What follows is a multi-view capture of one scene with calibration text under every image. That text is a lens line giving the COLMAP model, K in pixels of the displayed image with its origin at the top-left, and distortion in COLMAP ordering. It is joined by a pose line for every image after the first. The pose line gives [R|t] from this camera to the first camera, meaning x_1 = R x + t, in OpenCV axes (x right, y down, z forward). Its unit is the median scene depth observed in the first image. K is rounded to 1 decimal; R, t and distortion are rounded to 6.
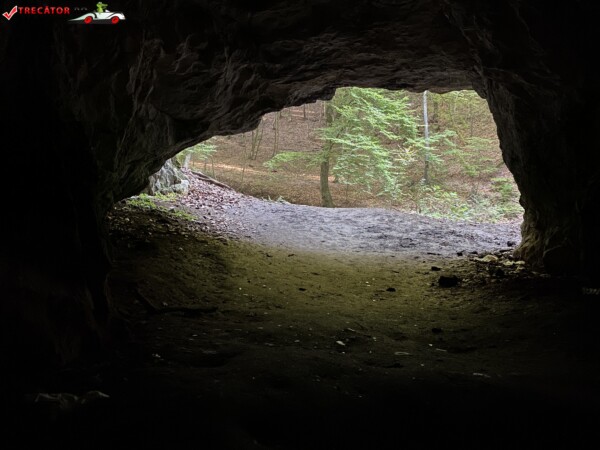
lens RADIAL K [[457.3, 0, 297.4], [0, 457.3, 229.2], [0, 0, 1]] dist [0.041115, -0.045350]
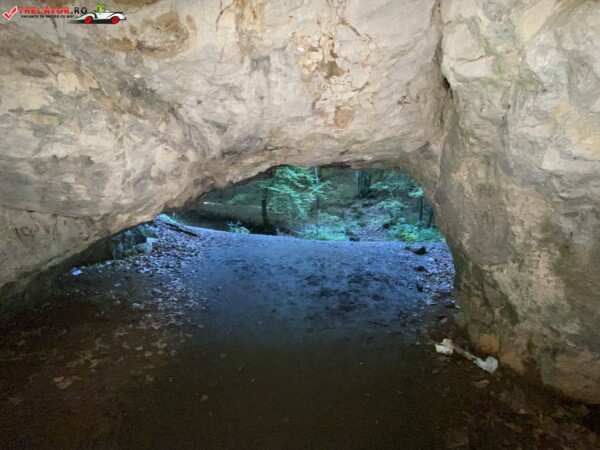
lens RADIAL K [[241.7, 0, 303.2], [0, 241.7, 224.6], [0, 0, 1]] dist [0.018551, -0.020239]
pose [[0.975007, -0.049371, 0.216618, 0.009910], [0.055642, 0.998187, -0.022943, -0.125669], [-0.215093, 0.034422, 0.975987, 0.350291]]
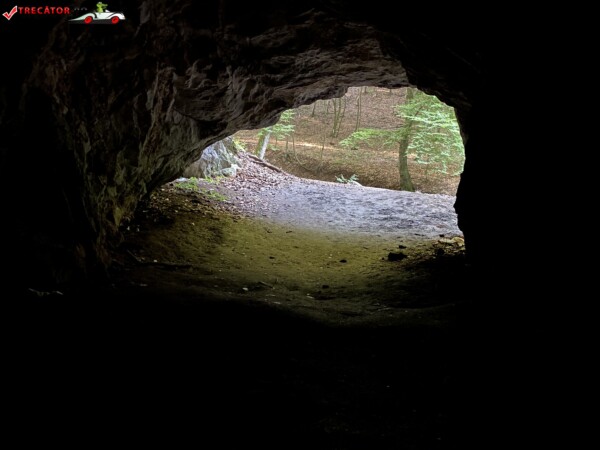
lens RADIAL K [[457.3, 0, 298.2], [0, 457.3, 231.4], [0, 0, 1]] dist [0.041115, -0.045350]
pose [[0.982100, 0.031894, -0.185642, 0.155478], [-0.021639, 0.998139, 0.057007, -0.009531], [0.187115, -0.051969, 0.980962, -0.127483]]
